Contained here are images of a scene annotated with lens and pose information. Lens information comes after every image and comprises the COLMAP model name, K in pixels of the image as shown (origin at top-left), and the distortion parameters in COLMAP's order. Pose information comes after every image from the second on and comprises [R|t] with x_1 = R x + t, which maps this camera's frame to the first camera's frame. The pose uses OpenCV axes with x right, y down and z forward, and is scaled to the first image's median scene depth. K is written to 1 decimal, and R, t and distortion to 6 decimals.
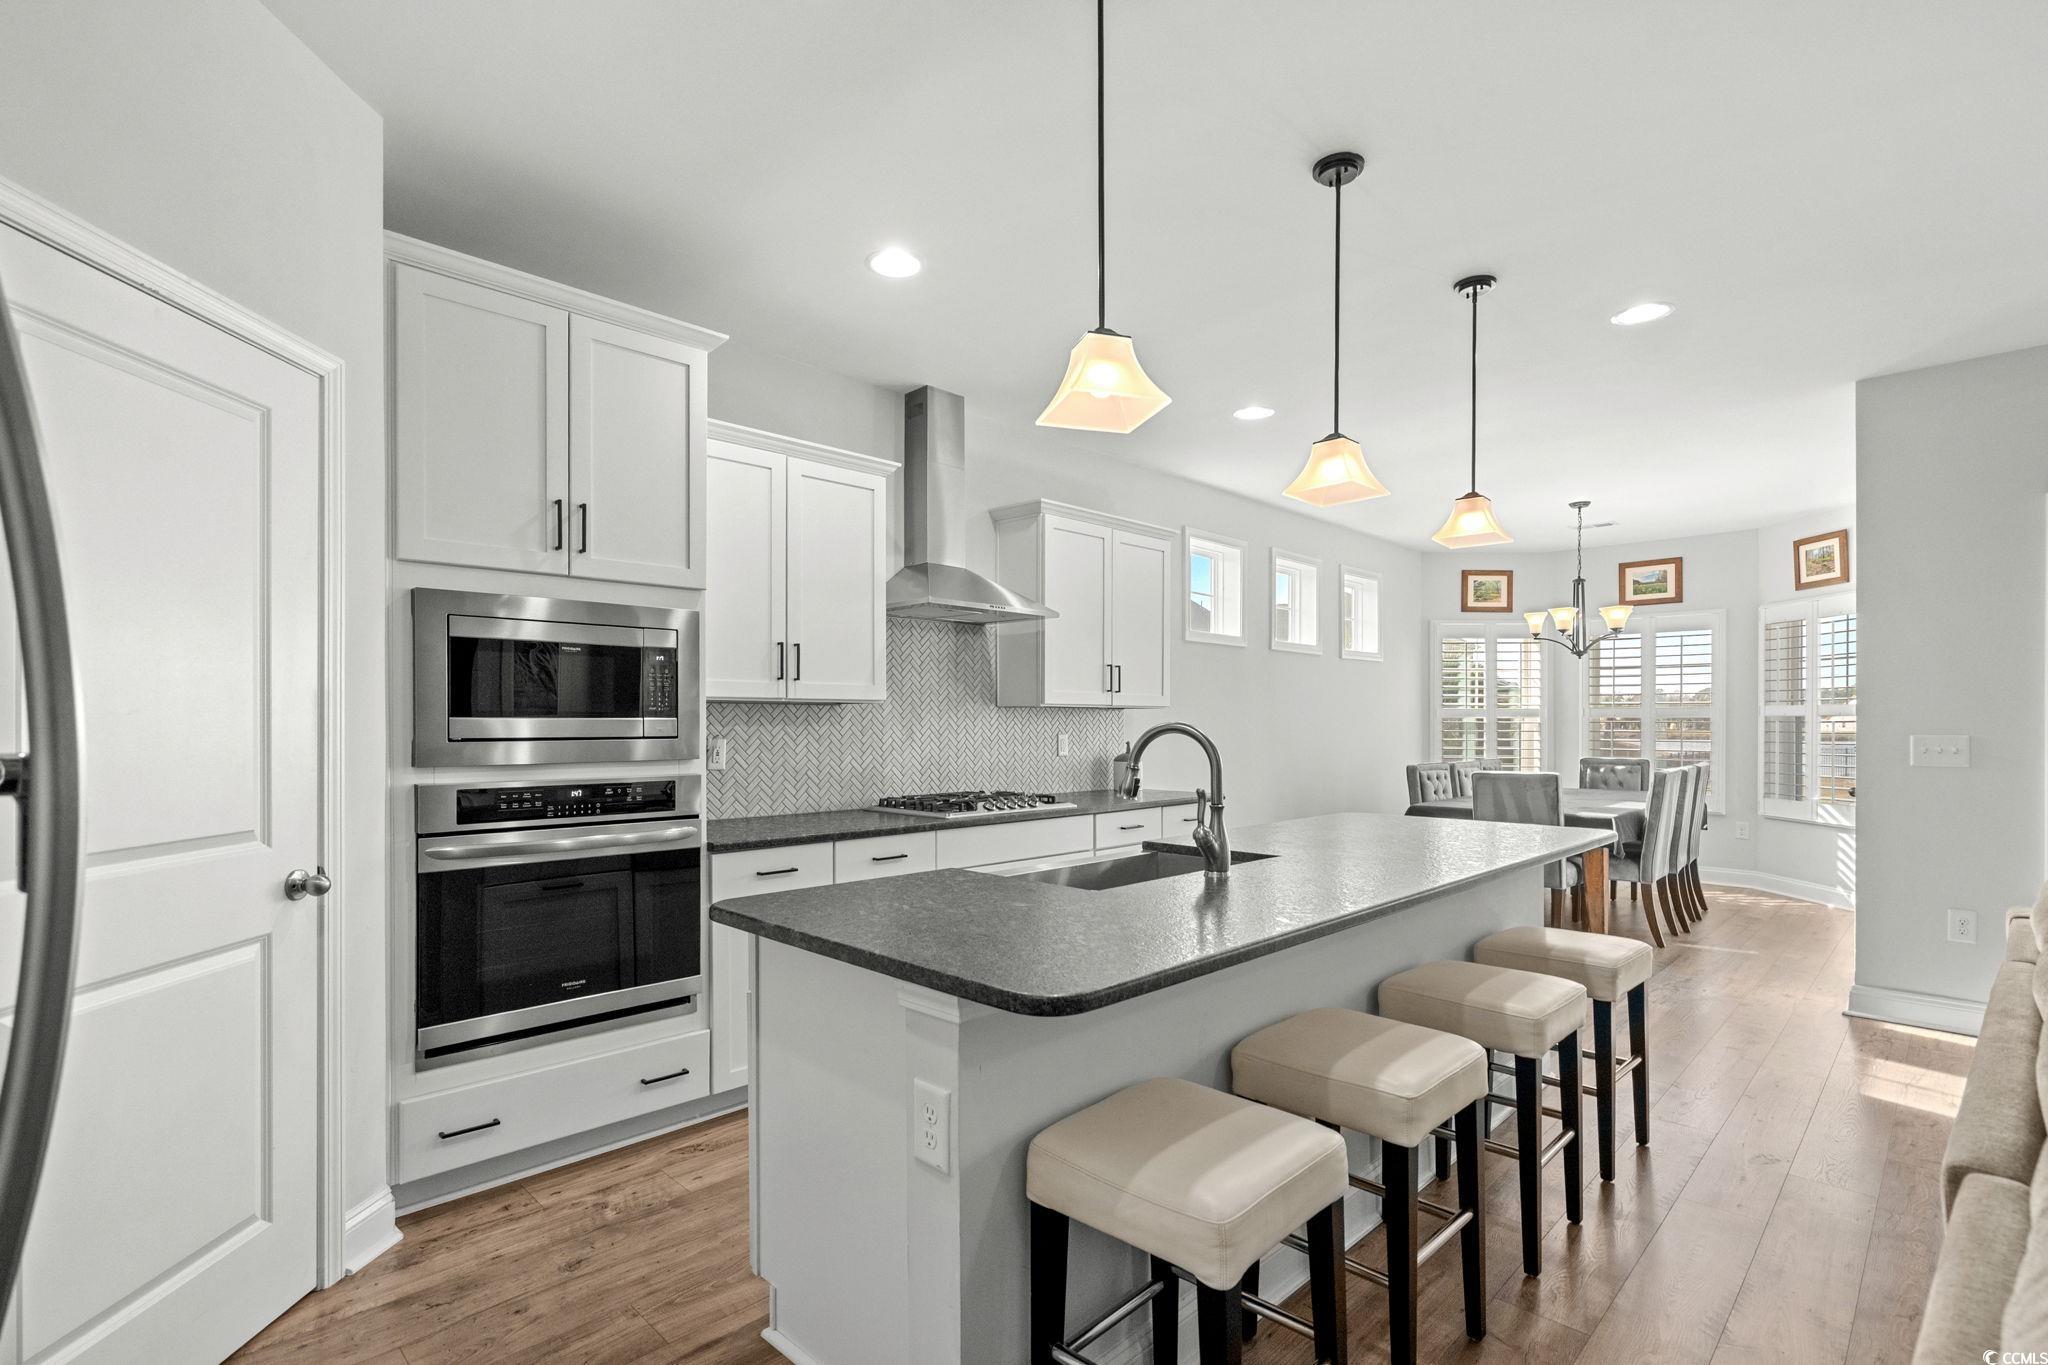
lens RADIAL K [[955.1, 0, 1022.7], [0, 955.1, 717.8], [0, 0, 1]] dist [0.000765, 0.000097]
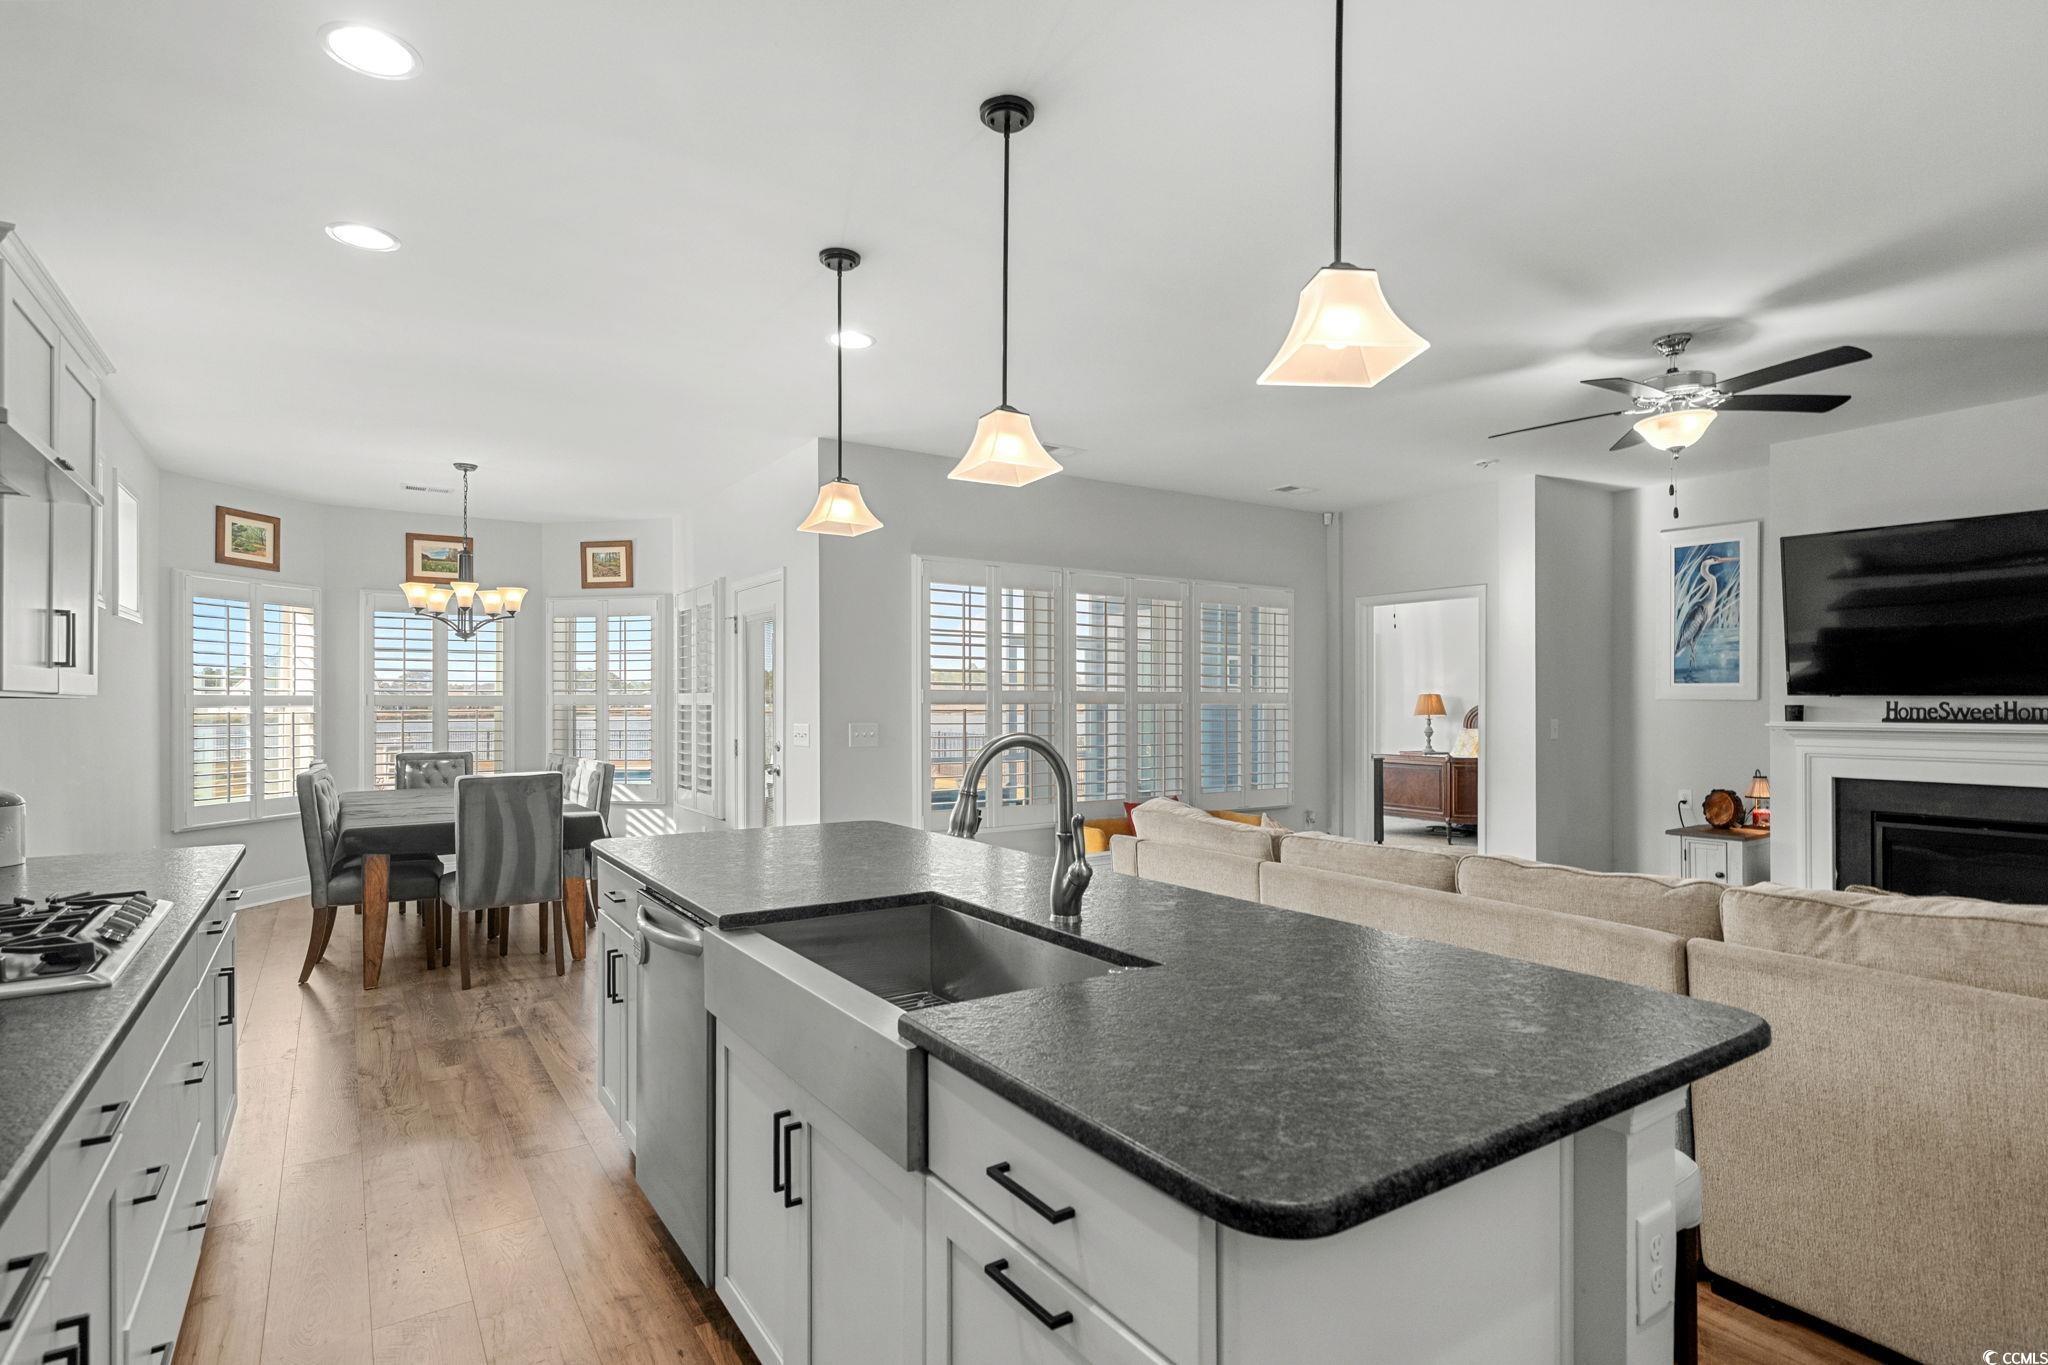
lens RADIAL K [[1022.4, 0, 1019.3], [0, 1022.4, 698.6], [0, 0, 1]] dist [0.000088, 0.000274]
pose [[0.194109, 0.002701, 0.980976, -0.349894], [-0.001042, 0.999996, -0.002547, -0.010082], [-0.980979, -0.000528, 0.194111, 0.455035]]
